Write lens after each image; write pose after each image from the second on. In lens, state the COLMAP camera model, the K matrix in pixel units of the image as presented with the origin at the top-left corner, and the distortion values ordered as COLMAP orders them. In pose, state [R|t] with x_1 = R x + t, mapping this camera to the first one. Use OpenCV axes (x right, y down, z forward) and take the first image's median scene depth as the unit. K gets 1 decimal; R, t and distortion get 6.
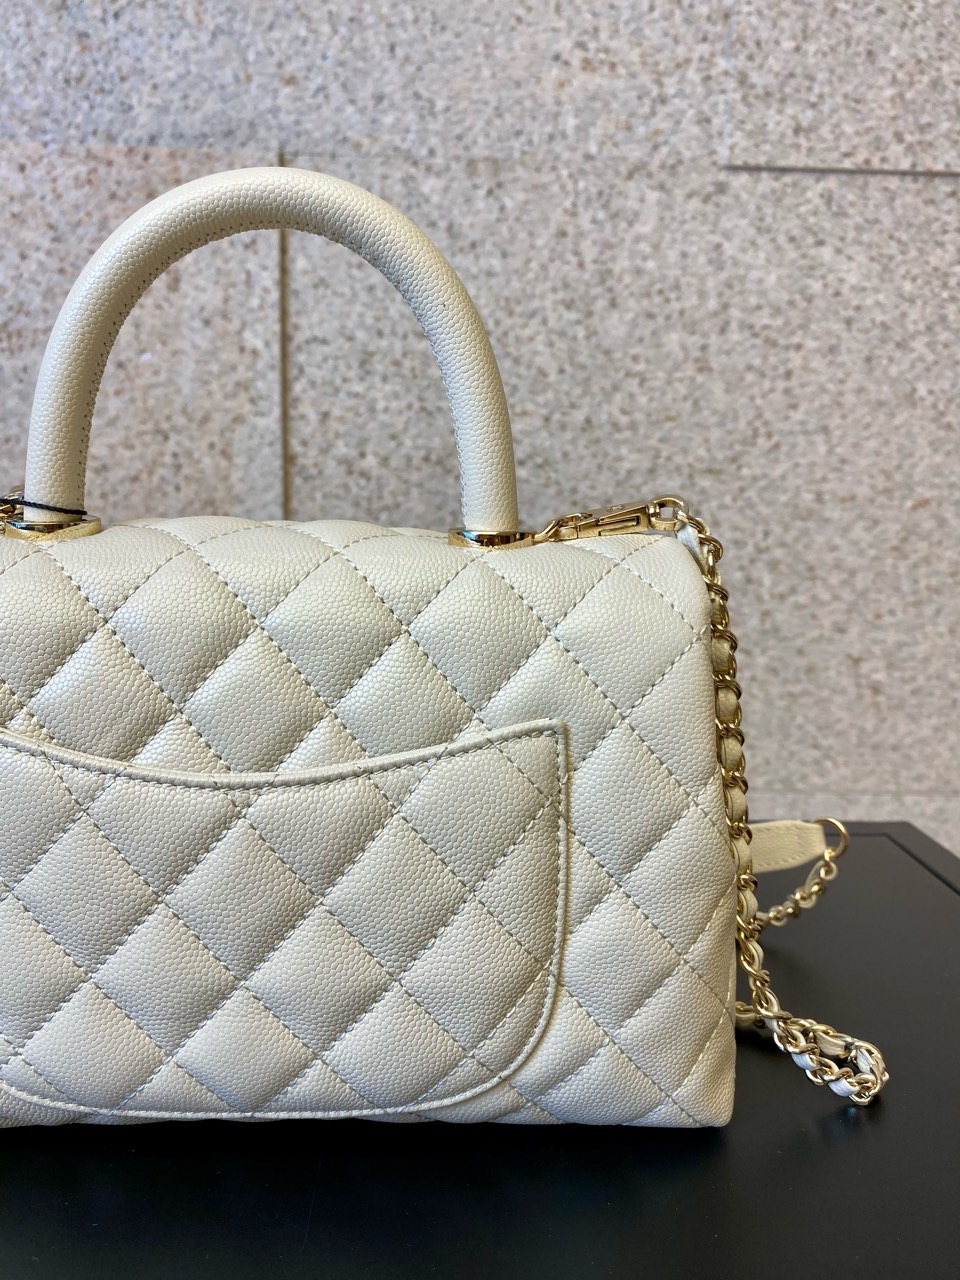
lens RADIAL K [[1015.4, 0, 486.9], [0, 1015.4, 629.7], [0, 0, 1]] dist [0.020736, -0.046877]
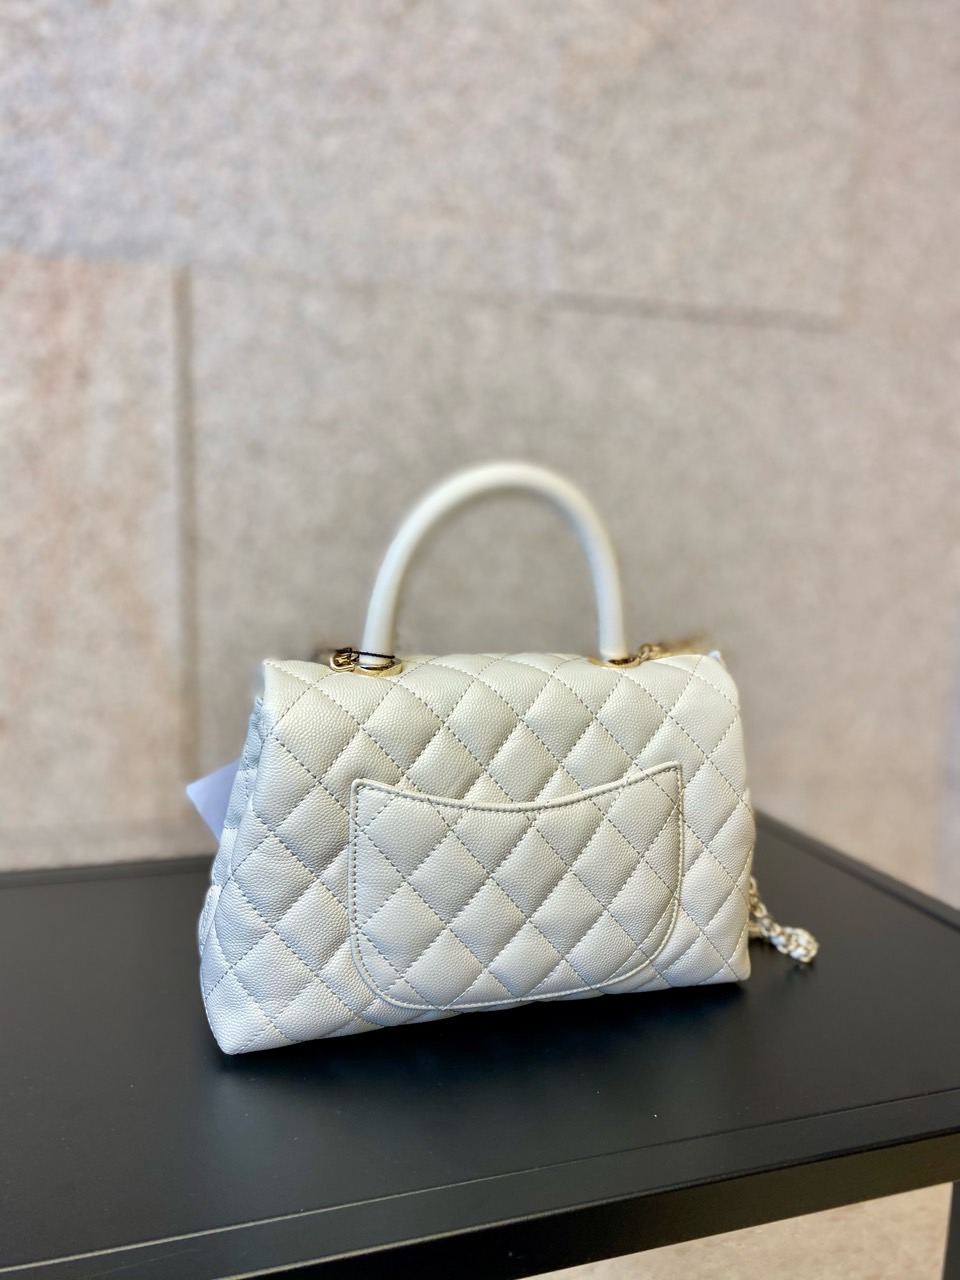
lens RADIAL K [[1015.4, 0, 480.6], [0, 1015.4, 624.9], [0, 0, 1]] dist [0.020736, -0.046877]
pose [[0.963783, -0.034203, 0.264484, -0.679607], [0.040175, 0.999045, -0.017205, -0.128050], [-0.263643, 0.027207, 0.964237, -0.634494]]
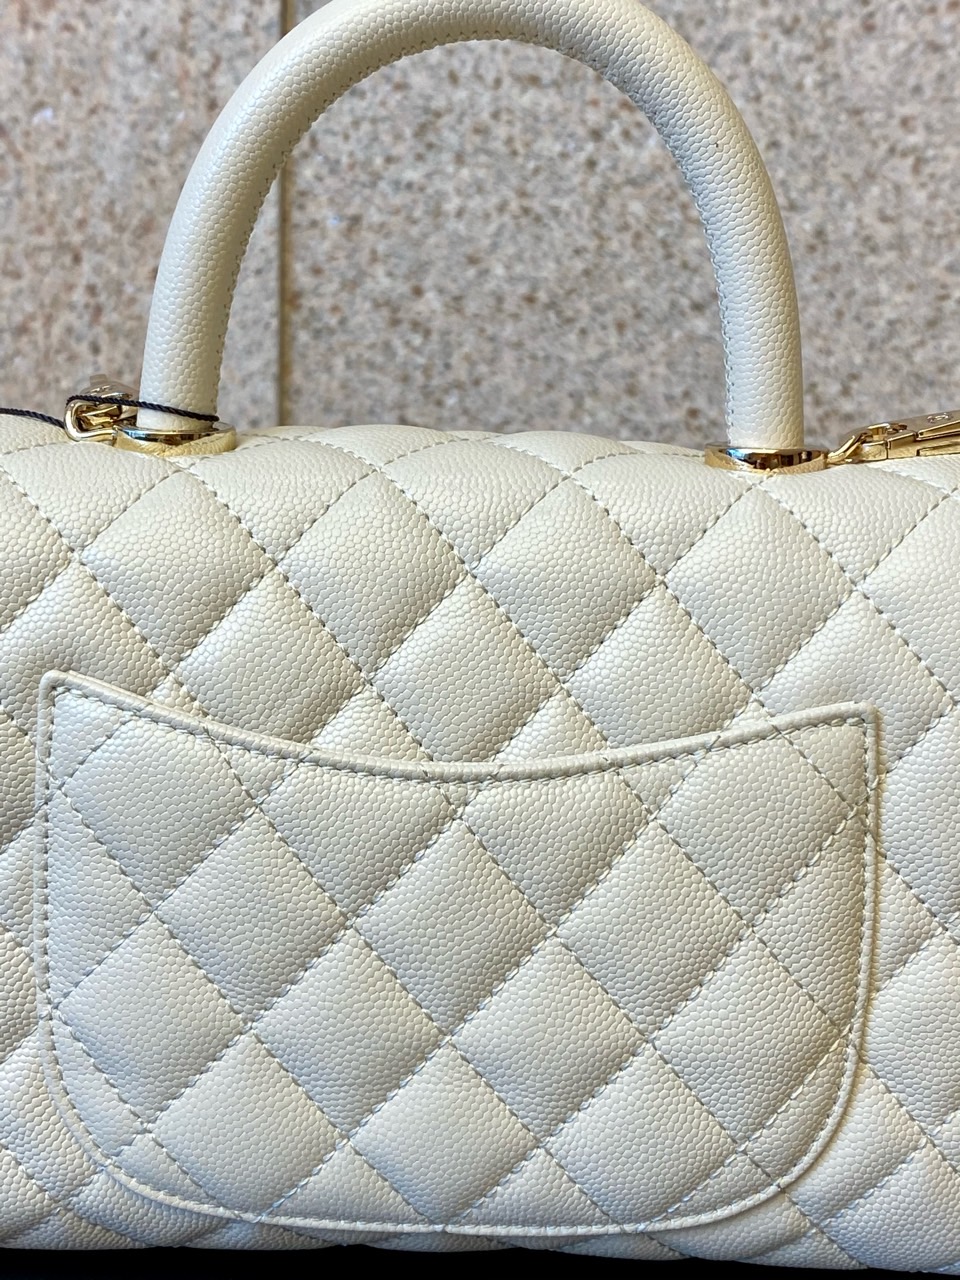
lens RADIAL K [[2014.3, 0, 487.6], [0, 2014.3, 615.8], [0, 0, 1]] dist [0.065902, 0.000000]
pose [[0.999121, 0.014681, -0.039268, -0.135209], [-0.014639, 0.999892, 0.001368, 0.023450], [0.039284, -0.000791, 0.999228, -0.446718]]
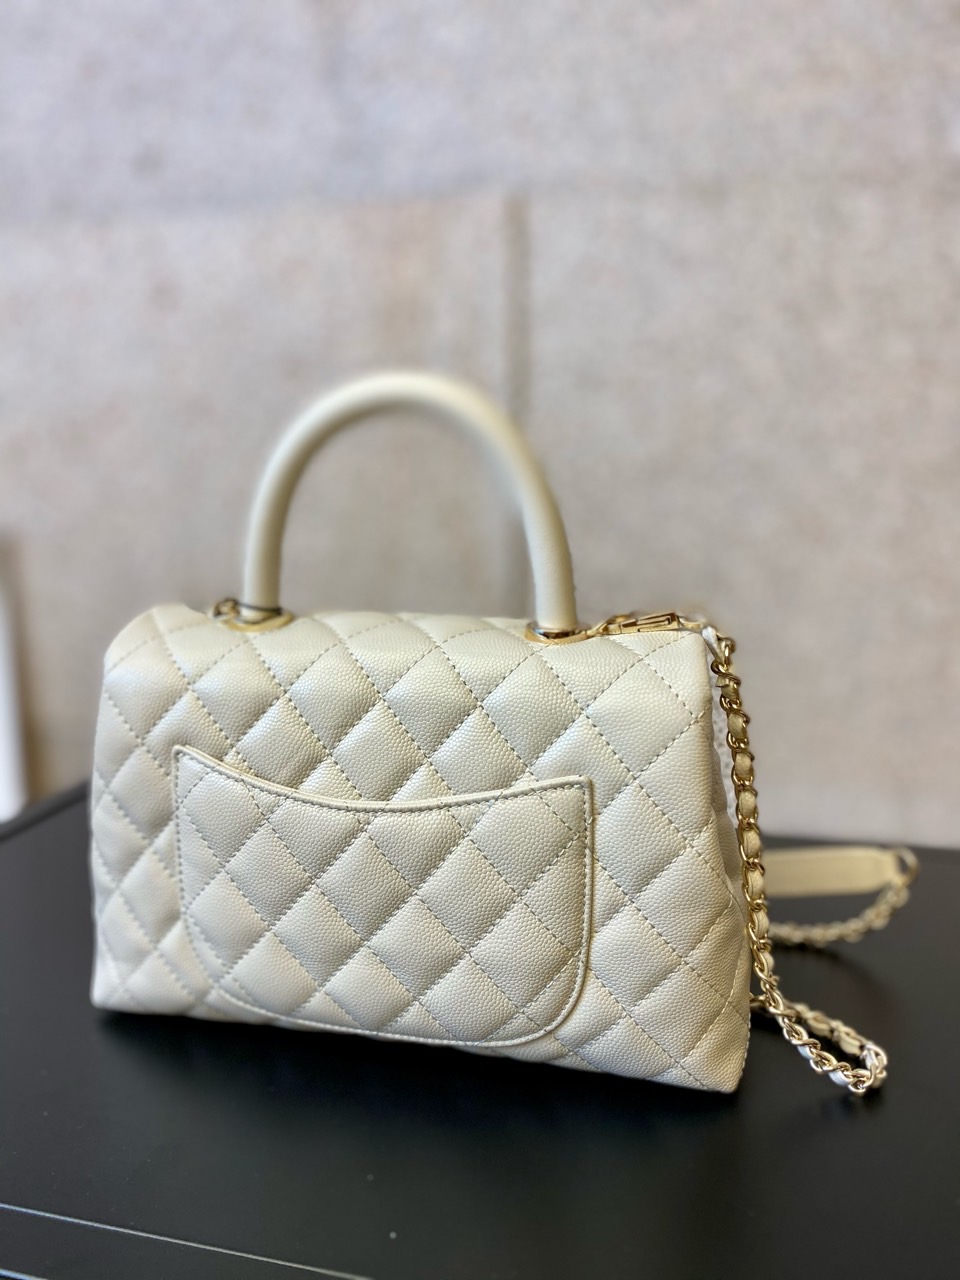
lens RADIAL K [[1015.4, 0, 481.7], [0, 1015.4, 627.8], [0, 0, 1]] dist [0.020736, -0.046877]
pose [[0.960352, 0.023192, -0.277823, 0.275956], [-0.013101, 0.999187, 0.038123, -0.143112], [0.278482, -0.032972, 0.959875, -0.300675]]
